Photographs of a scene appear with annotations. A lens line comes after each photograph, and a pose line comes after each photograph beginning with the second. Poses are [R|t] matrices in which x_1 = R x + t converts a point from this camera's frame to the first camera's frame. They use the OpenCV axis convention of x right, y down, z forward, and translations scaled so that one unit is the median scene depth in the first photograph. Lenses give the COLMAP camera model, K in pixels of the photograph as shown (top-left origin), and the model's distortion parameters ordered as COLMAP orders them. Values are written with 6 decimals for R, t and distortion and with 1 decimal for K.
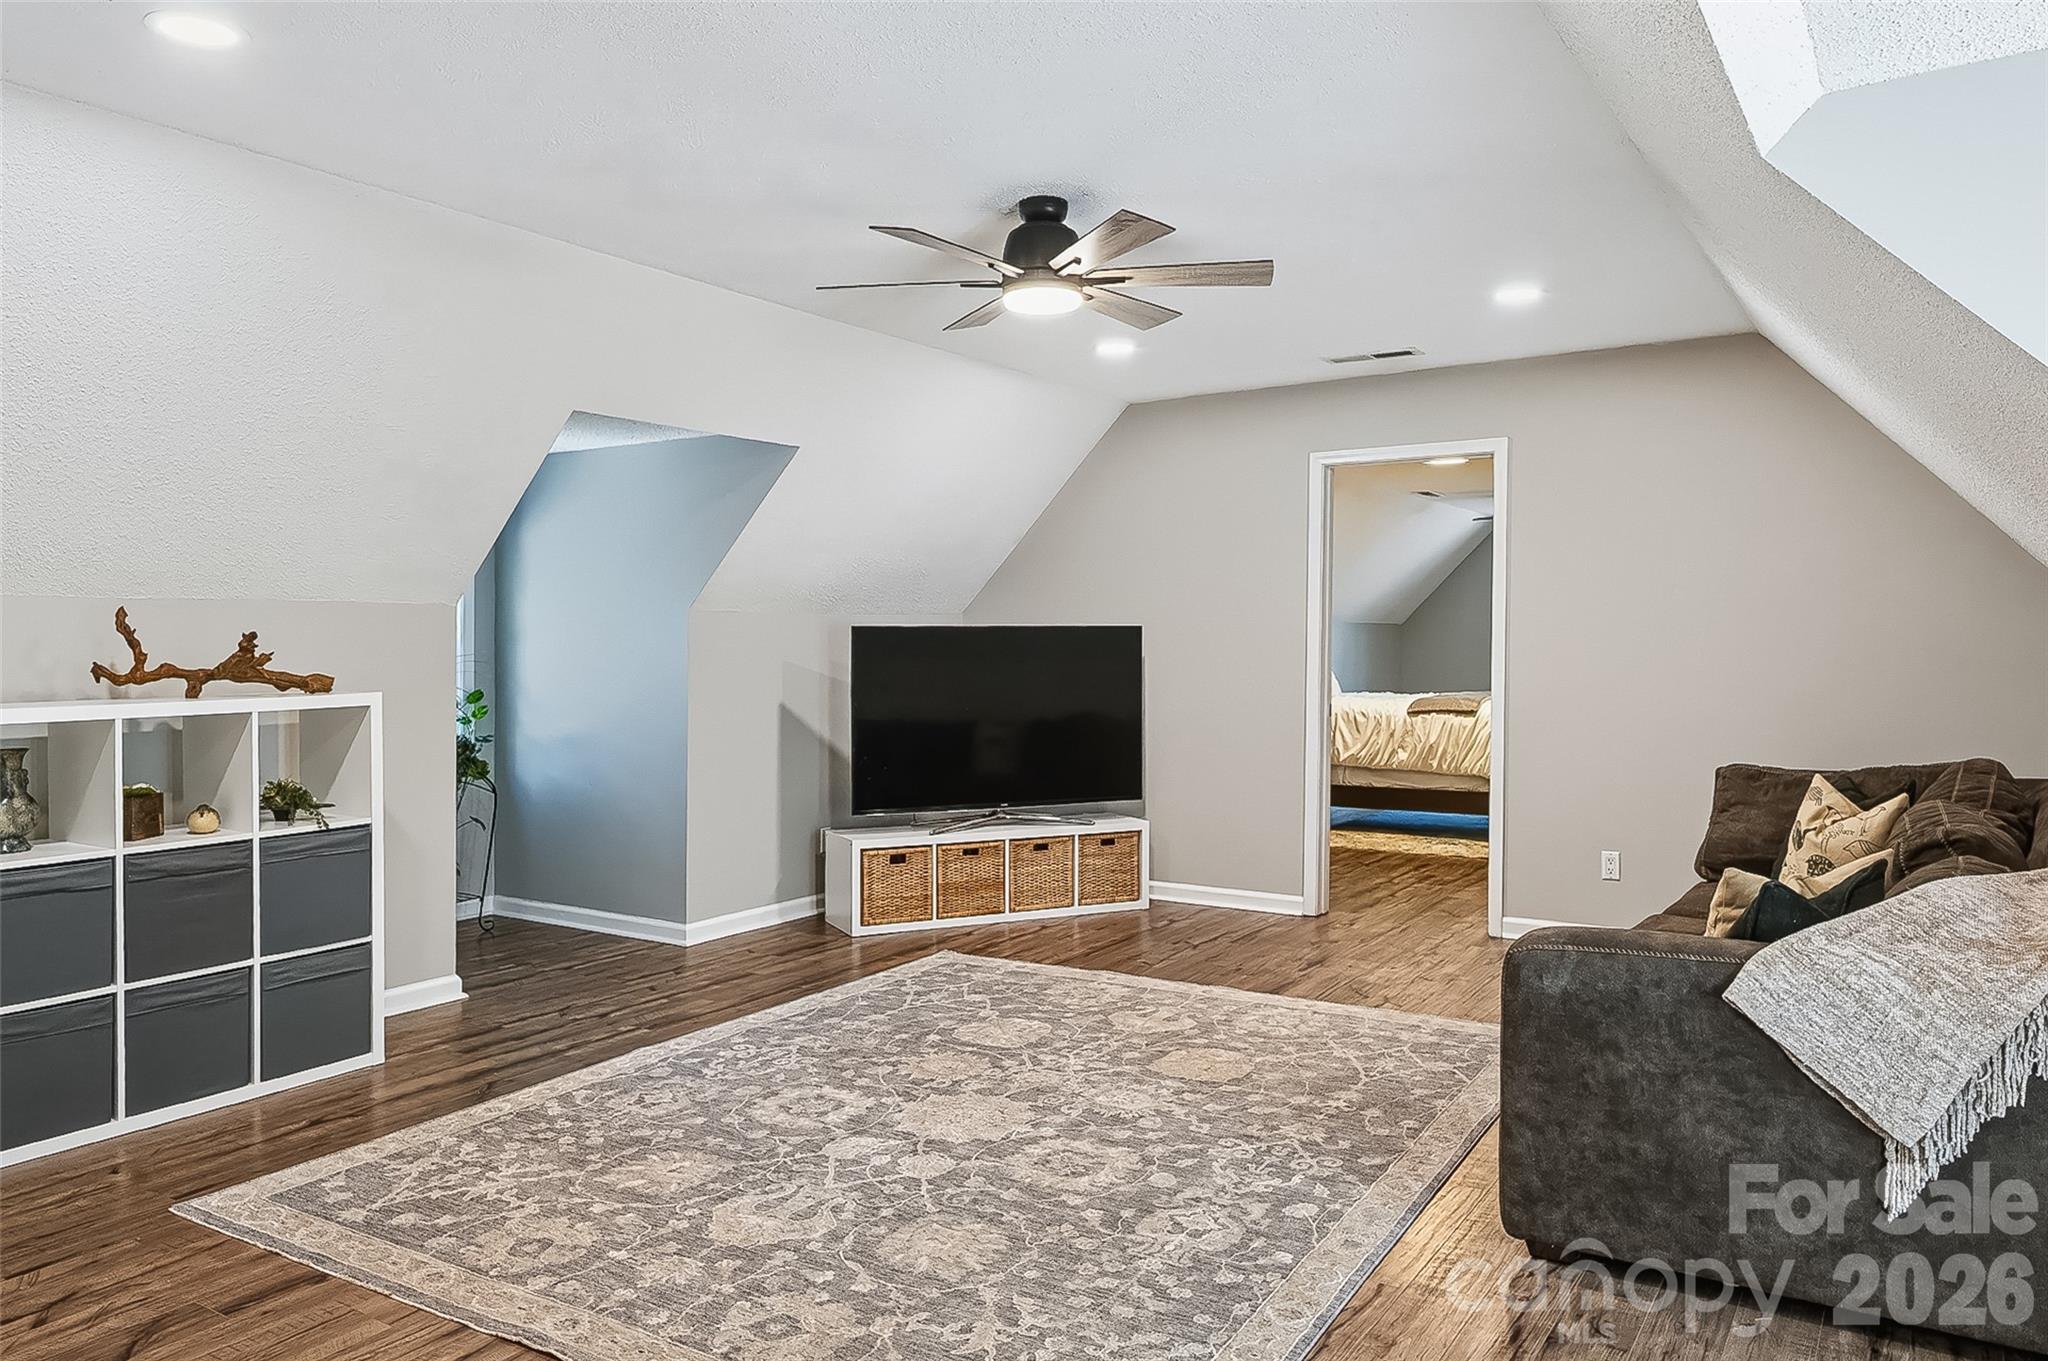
lens RADIAL K [[1423.1, 0, 1000.5], [0, 1423.1, 673.5], [0, 0, 1]] dist [-0.004279, 0.002410]
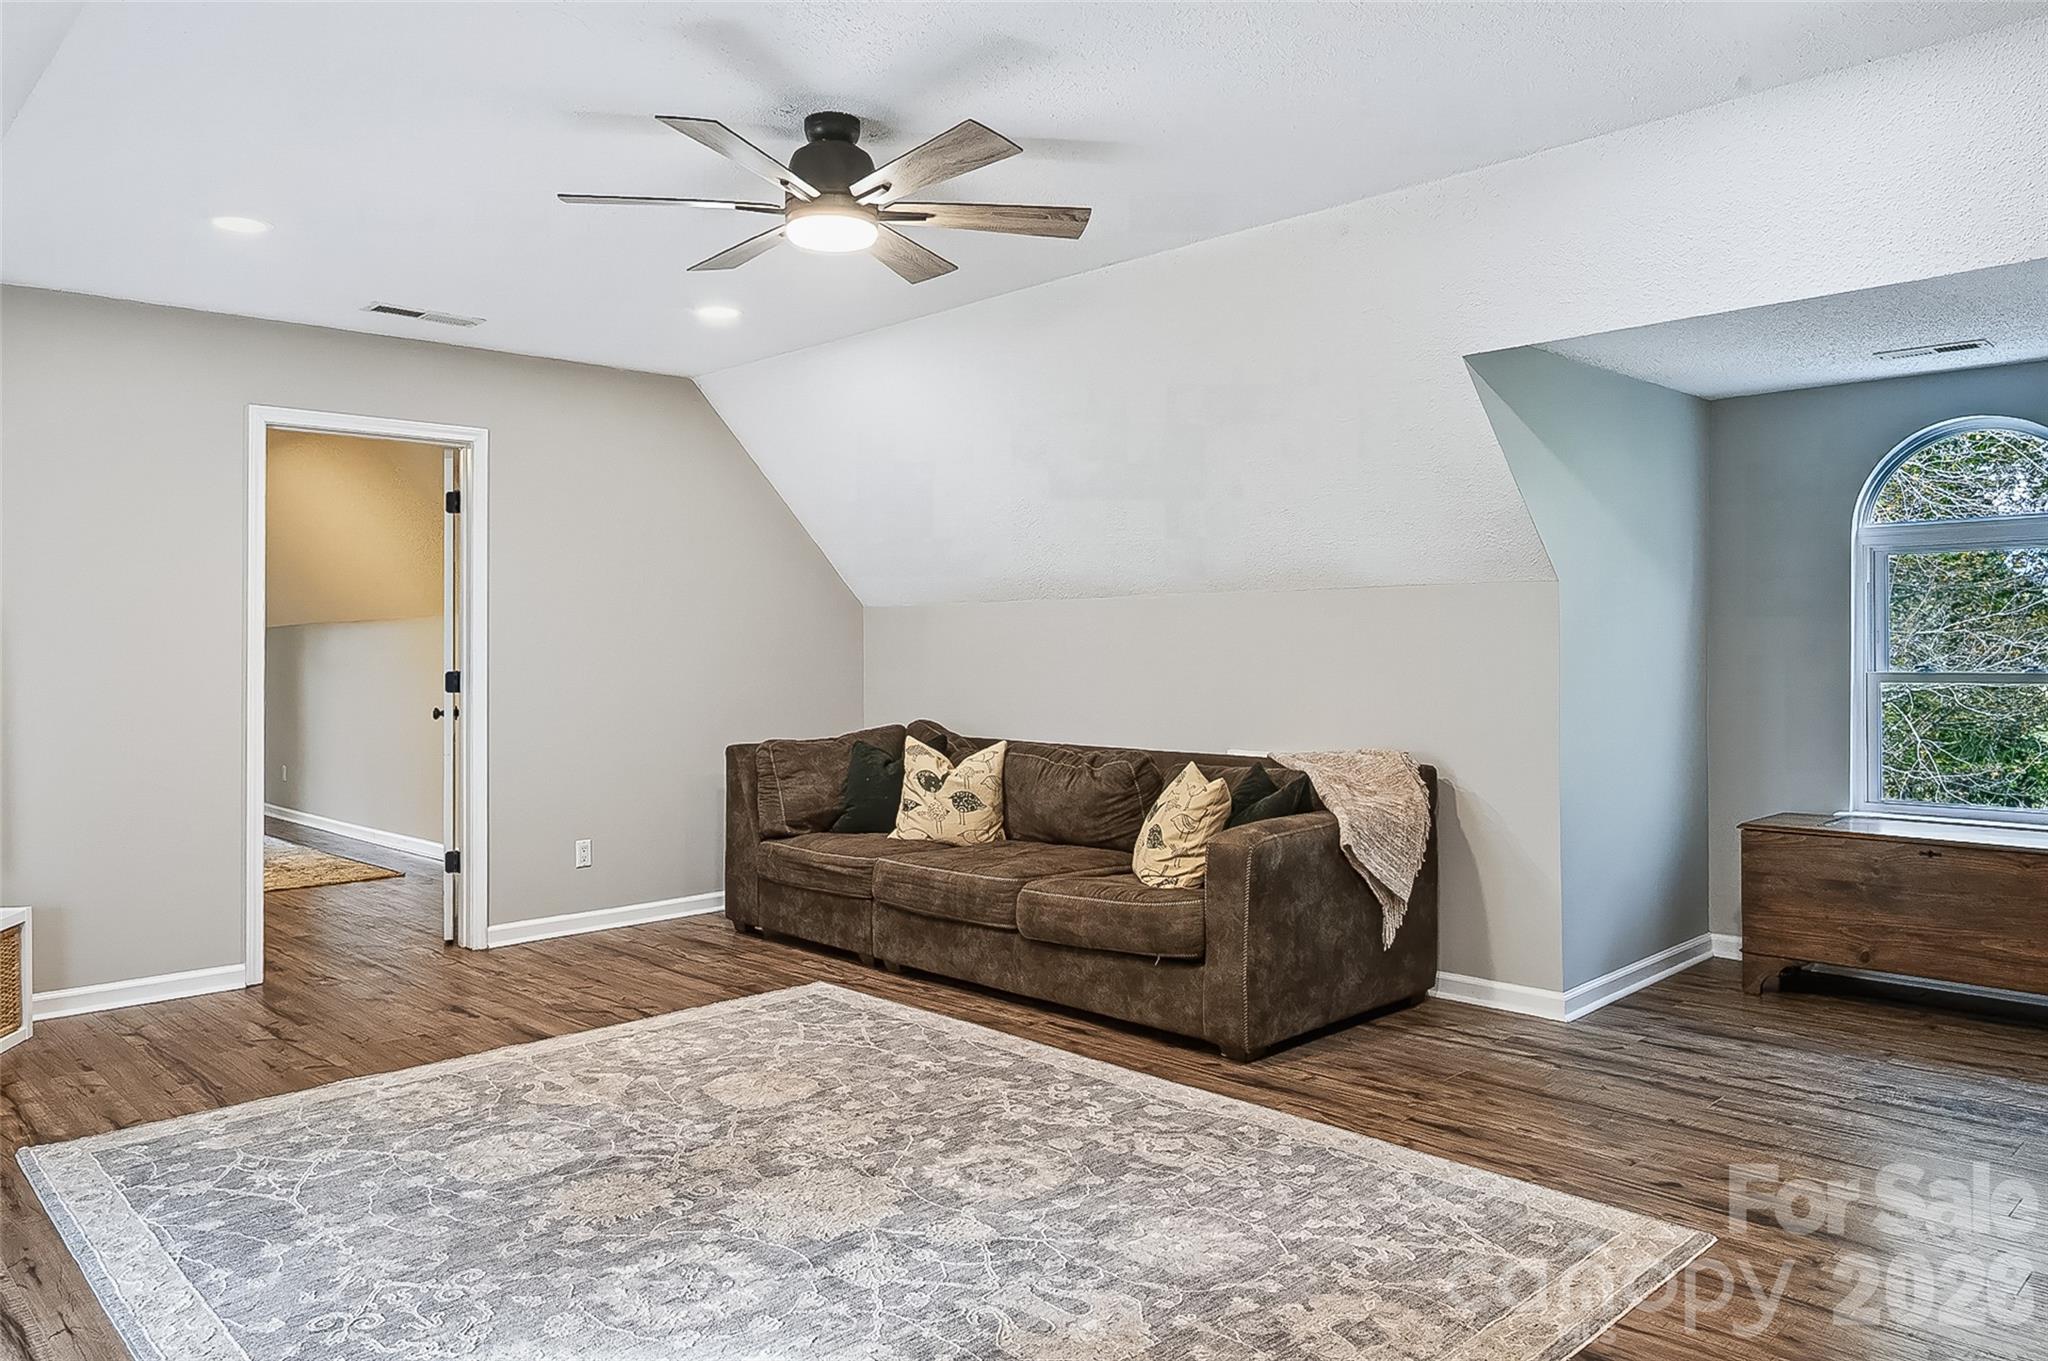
lens RADIAL K [[1423.1, 0, 1000.5], [0, 1423.1, 673.5], [0, 0, 1]] dist [-0.004279, 0.002410]
pose [[0.257169, -0.018578, 0.966188, -0.732250], [0.037065, 0.999269, 0.009349, 0.006138], [-0.965655, 0.033408, 0.257670, 0.641208]]
